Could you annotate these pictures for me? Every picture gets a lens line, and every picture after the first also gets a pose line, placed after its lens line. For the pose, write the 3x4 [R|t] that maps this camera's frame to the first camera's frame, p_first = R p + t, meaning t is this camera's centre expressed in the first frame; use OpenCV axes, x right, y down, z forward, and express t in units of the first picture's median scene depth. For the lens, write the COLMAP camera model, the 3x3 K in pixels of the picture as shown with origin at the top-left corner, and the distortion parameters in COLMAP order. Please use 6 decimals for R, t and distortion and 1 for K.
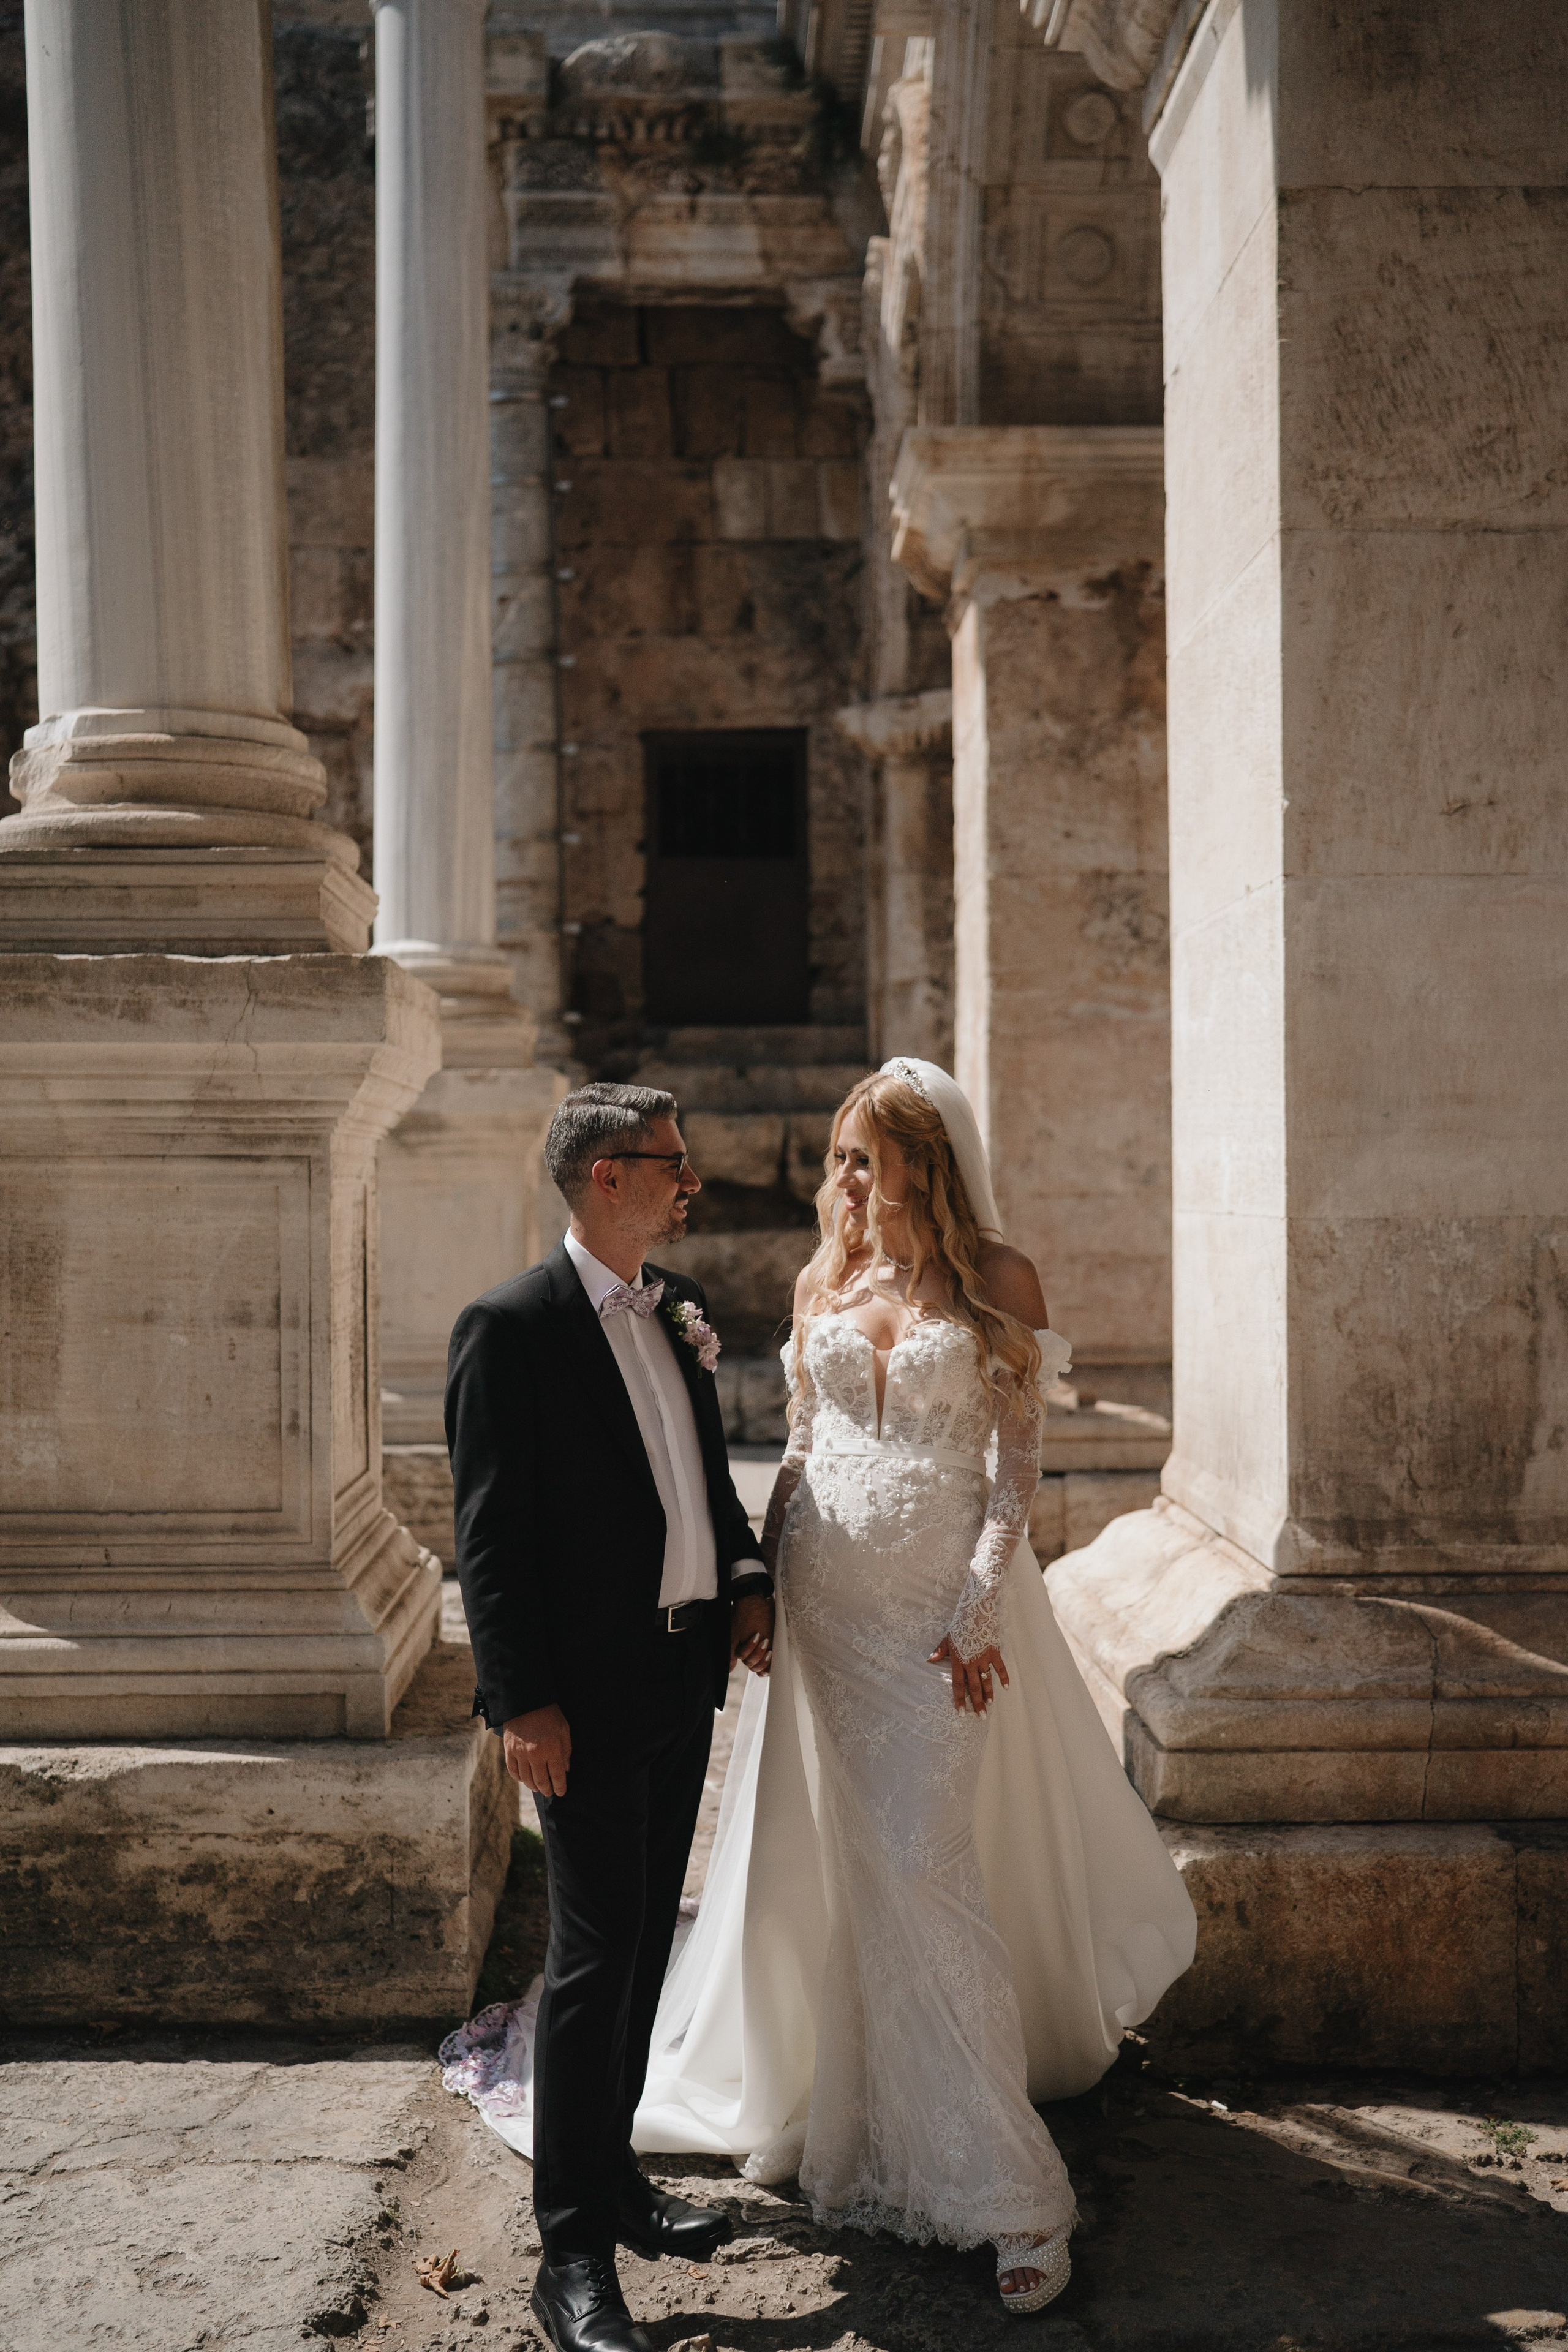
lens RADIAL K [[2440.2, 0, 783.3], [0, 2440.2, 1177.0], [0, 0, 1]] dist [-0.020029, 0.000000]
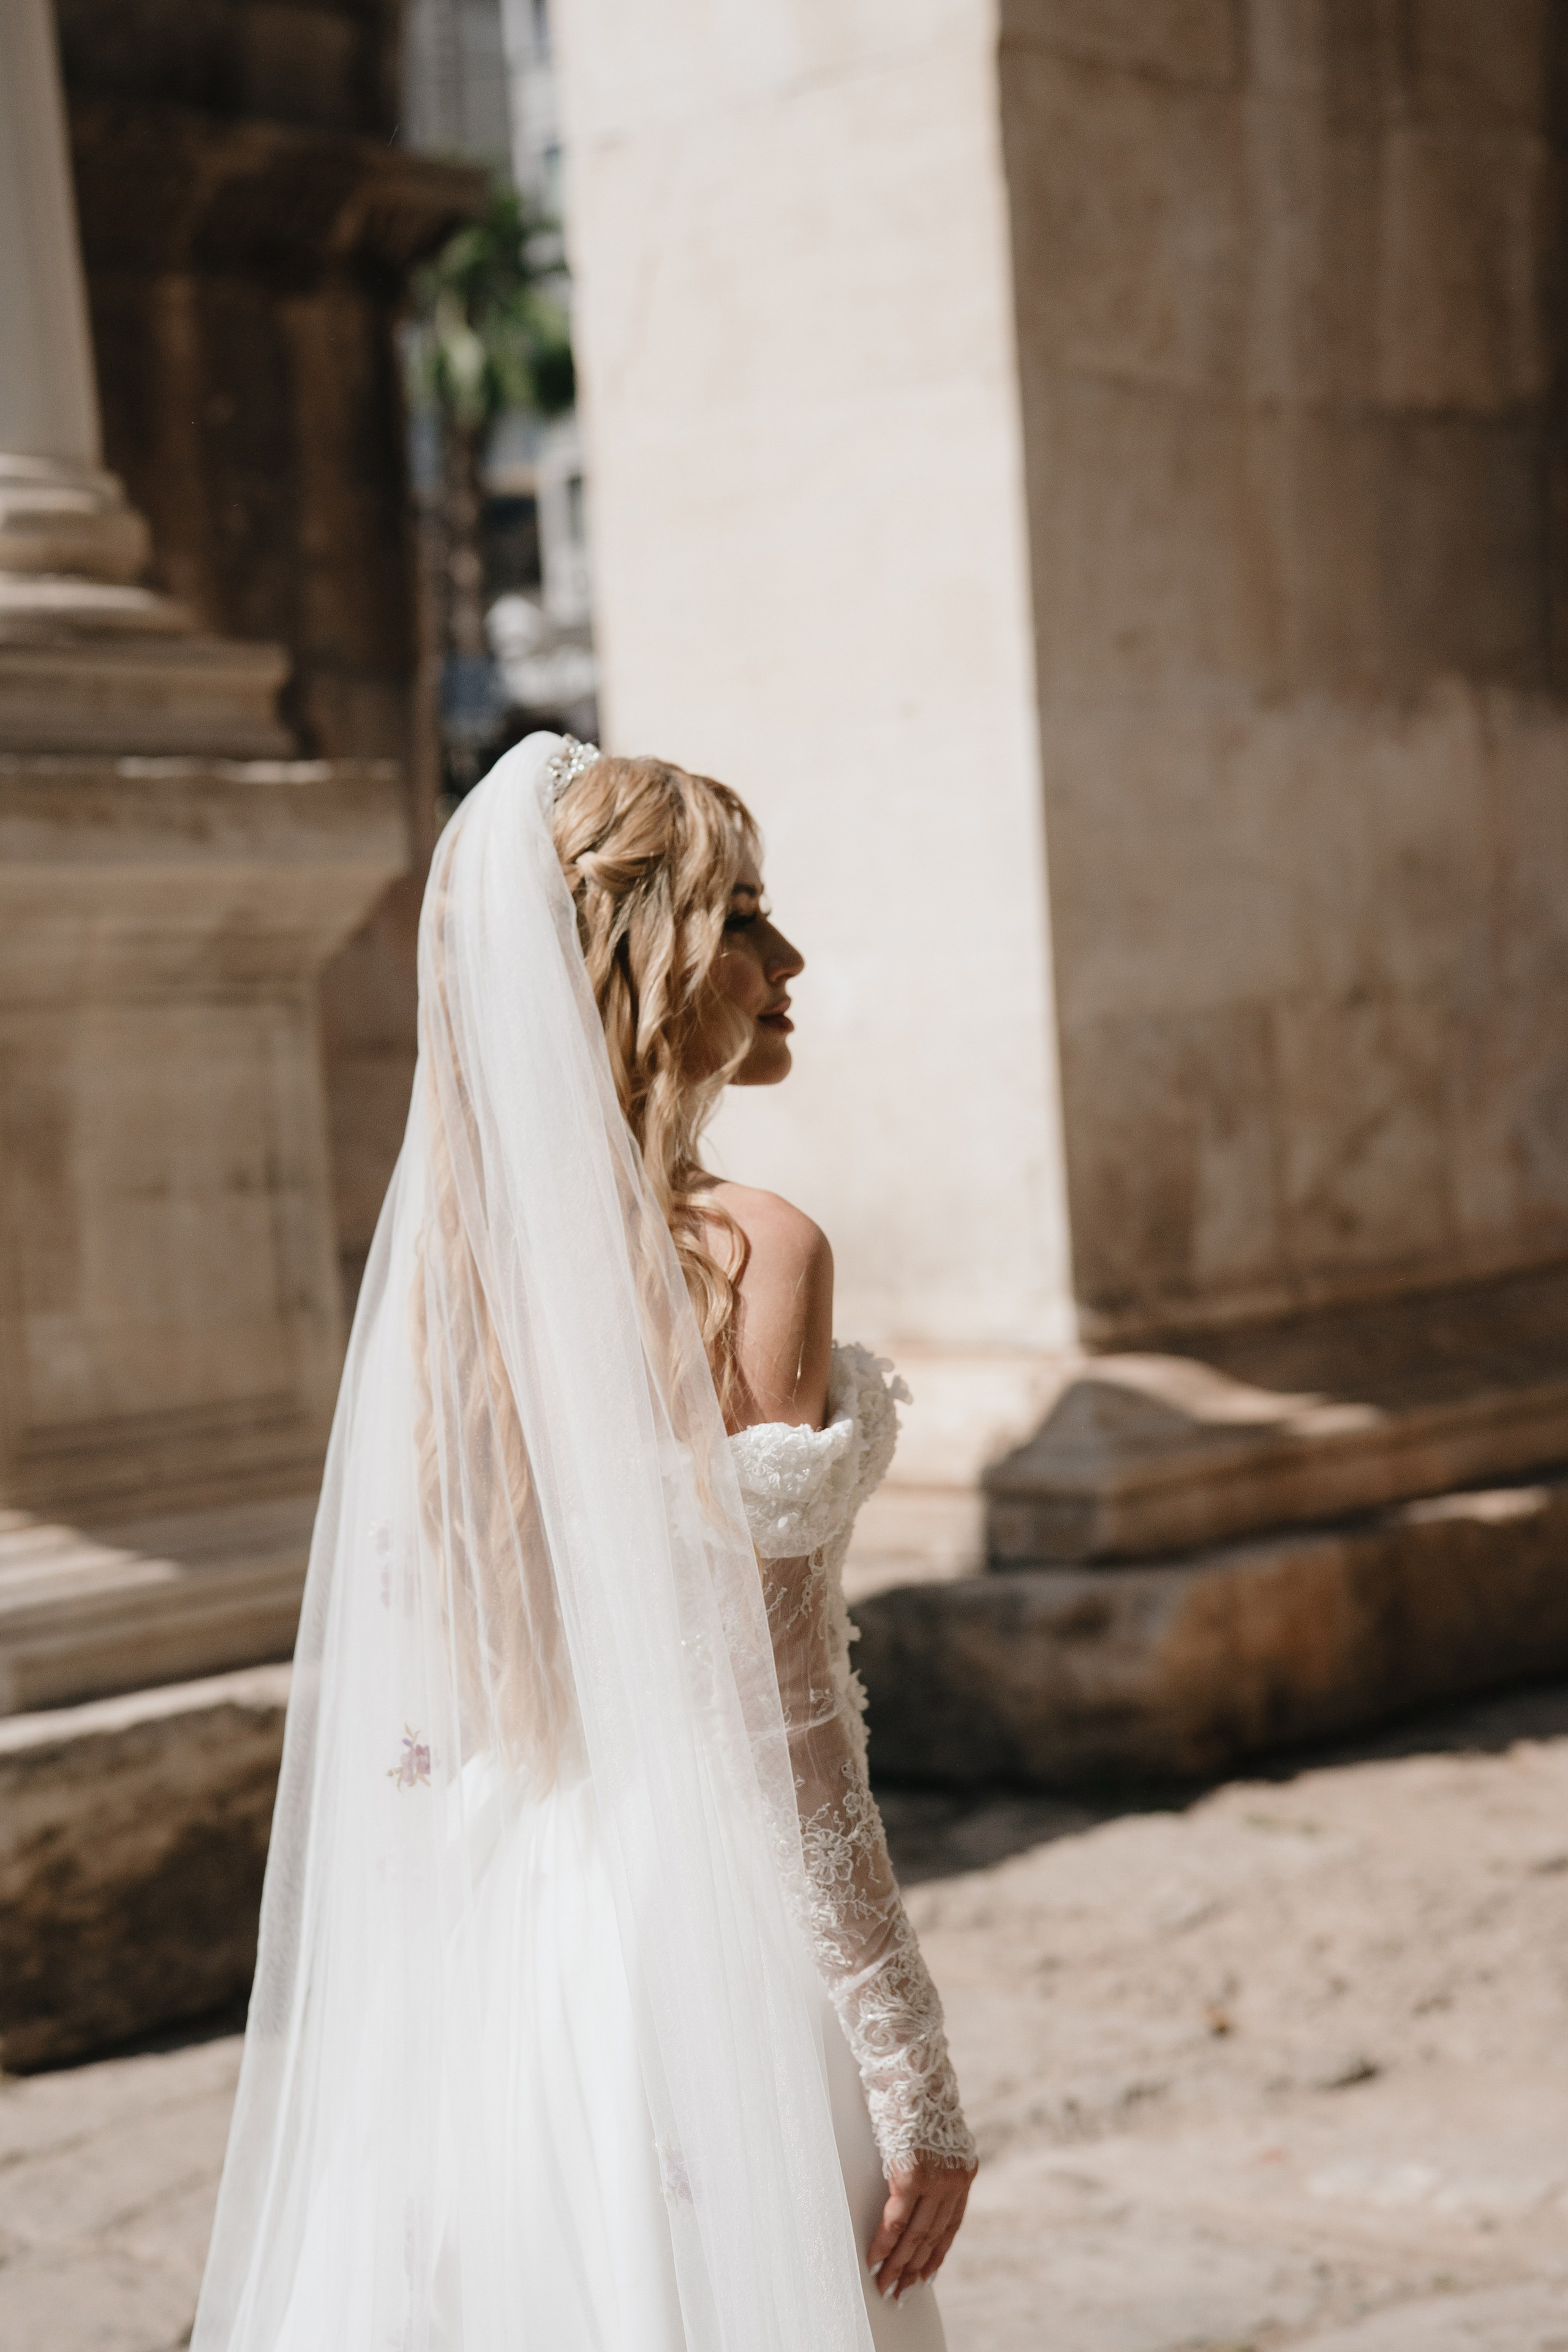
lens RADIAL K [[3645.0, 0, 783.9], [0, 3645.0, 1174.1], [0, 0, 1]] dist [-0.007271, 0.000000]
pose [[0.717569, -0.069150, 0.693046, -0.993213], [0.038687, 0.997480, 0.059470, -0.015393], [-0.695412, -0.015862, 0.718436, -0.072343]]
